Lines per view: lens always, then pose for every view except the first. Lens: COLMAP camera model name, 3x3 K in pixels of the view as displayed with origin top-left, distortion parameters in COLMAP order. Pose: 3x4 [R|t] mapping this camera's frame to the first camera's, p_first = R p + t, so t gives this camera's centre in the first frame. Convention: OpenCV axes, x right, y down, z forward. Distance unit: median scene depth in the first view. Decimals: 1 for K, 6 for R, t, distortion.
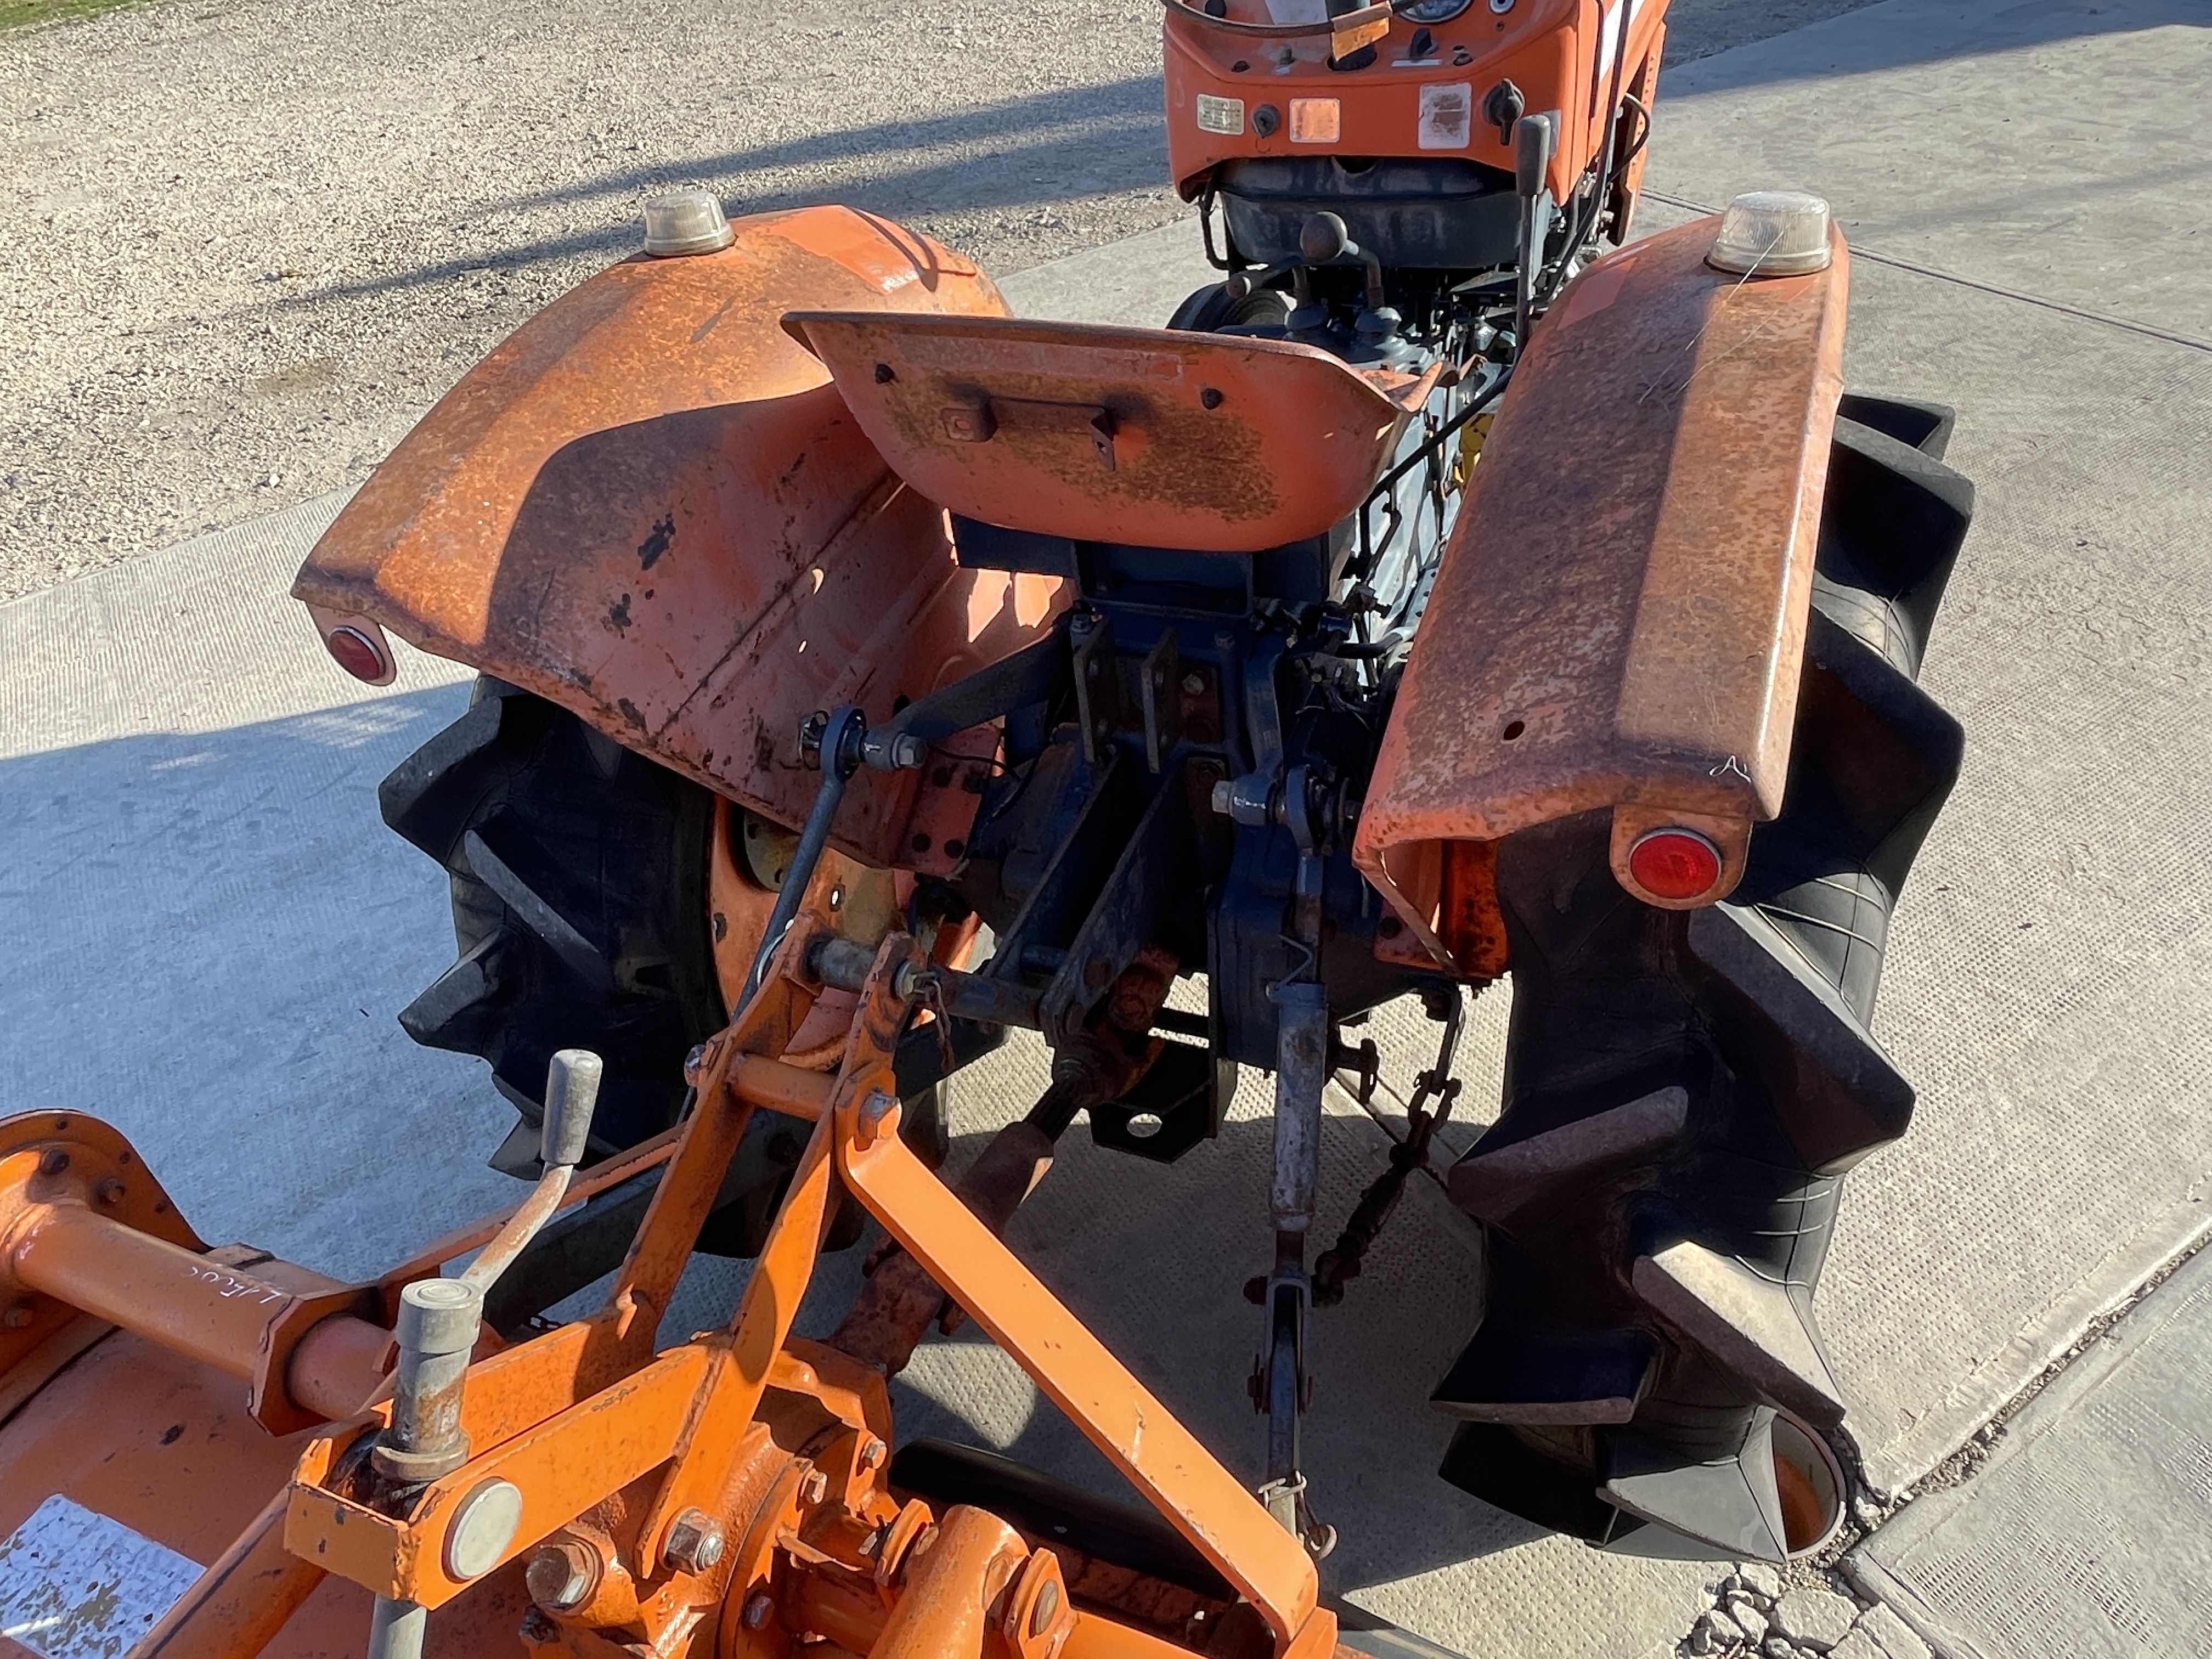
lens RADIAL K [[1499.6, 0, 1100.6], [0, 1499.6, 828.2], [0, 0, 1]] dist [-0.002239, 0.001546]
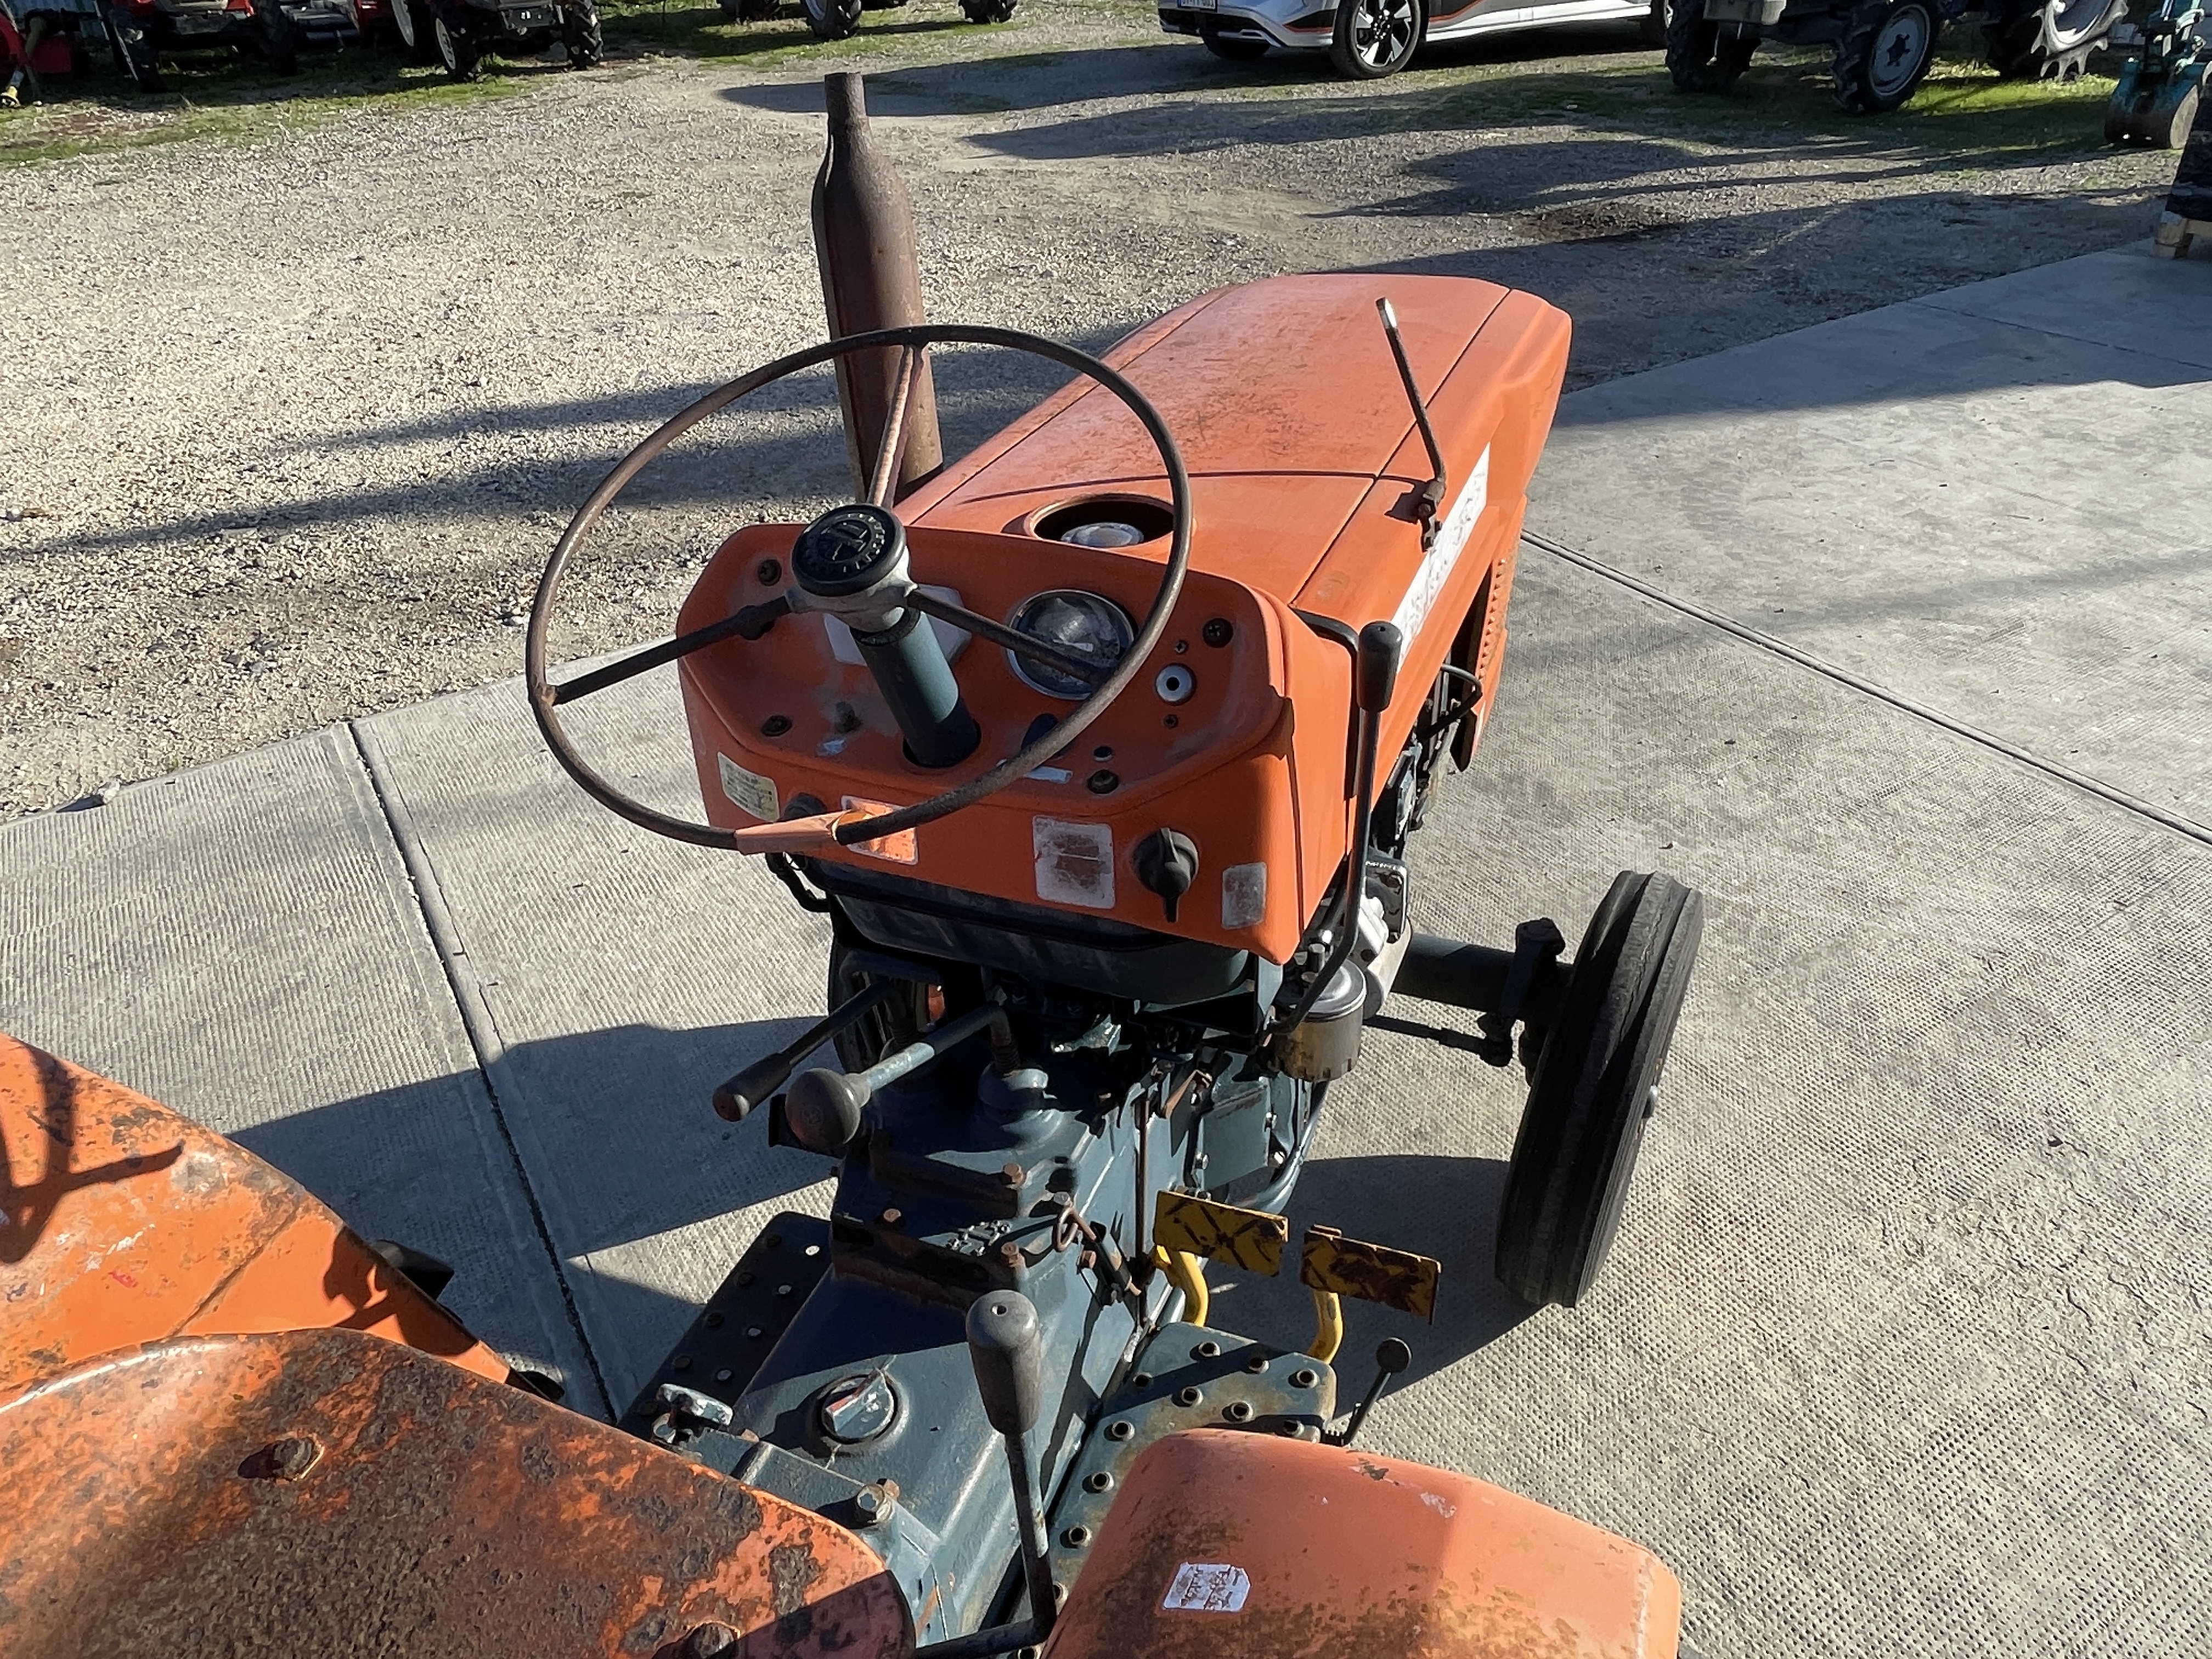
lens RADIAL K [[1499.6, 0, 1122.6], [0, 1499.6, 822.9], [0, 0, 1]] dist [-0.002239, 0.001546]
pose [[0.997735, 0.051986, 0.042686, 0.081869], [-0.047178, 0.993159, -0.106816, -0.157256], [-0.047946, 0.104560, 0.993362, 0.146710]]
